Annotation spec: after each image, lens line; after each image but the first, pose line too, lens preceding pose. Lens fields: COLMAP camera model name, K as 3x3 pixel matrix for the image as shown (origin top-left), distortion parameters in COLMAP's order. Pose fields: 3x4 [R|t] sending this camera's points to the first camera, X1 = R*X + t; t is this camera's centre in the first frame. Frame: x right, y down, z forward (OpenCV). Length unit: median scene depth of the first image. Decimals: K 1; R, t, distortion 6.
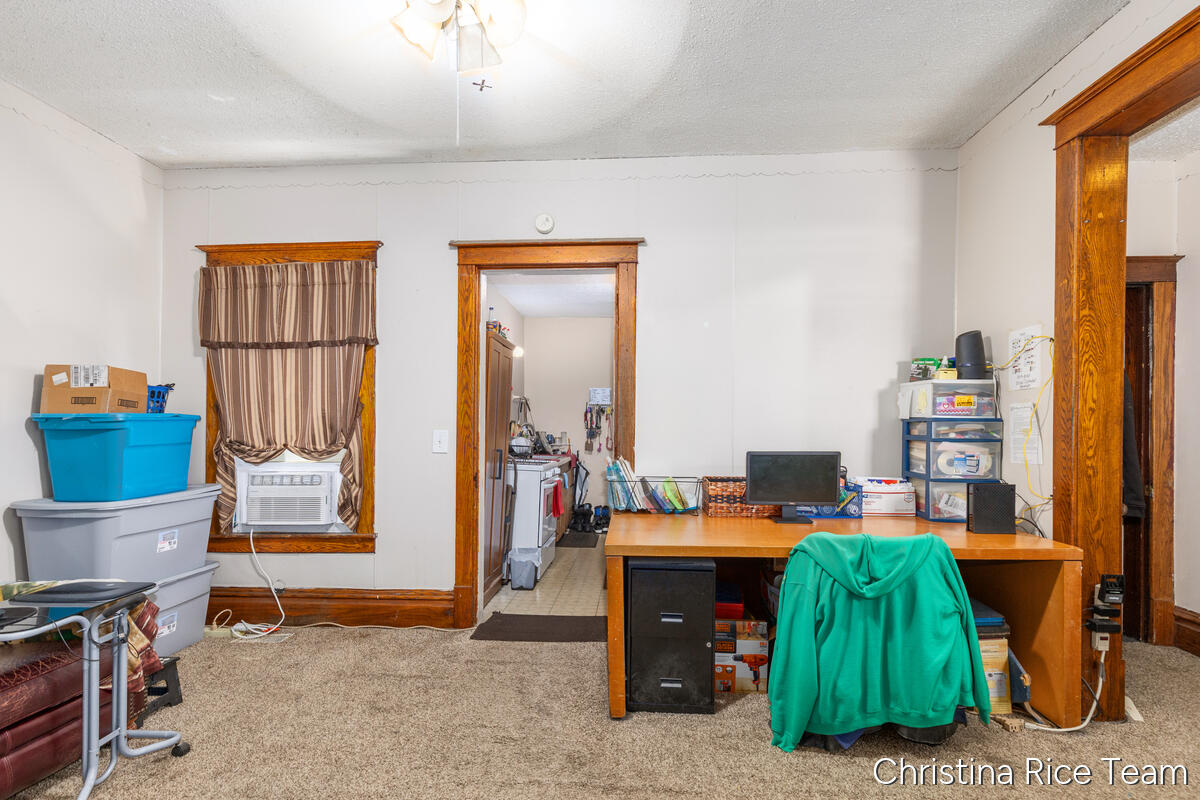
lens RADIAL K [[580.0, 0, 606.8], [0, 580.0, 425.4], [0, 0, 1]] dist [0.005546, 0.000243]
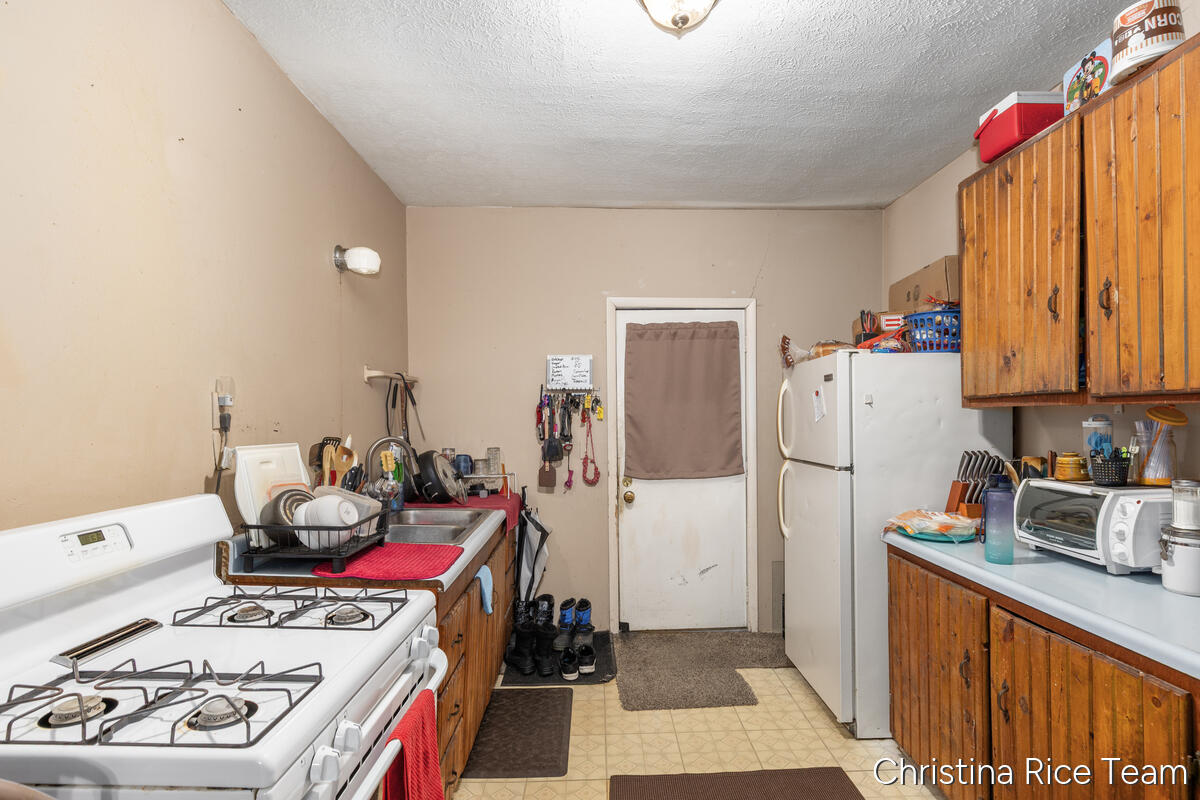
lens RADIAL K [[588.0, 0, 600.8], [0, 588.0, 403.8], [0, 0, 1]] dist [-0.000811, -0.000018]
pose [[0.998699, -0.011575, 0.049671, -0.009964], [0.011753, 0.999926, -0.003285, -0.022215], [-0.049629, 0.003864, 0.998760, 0.519166]]
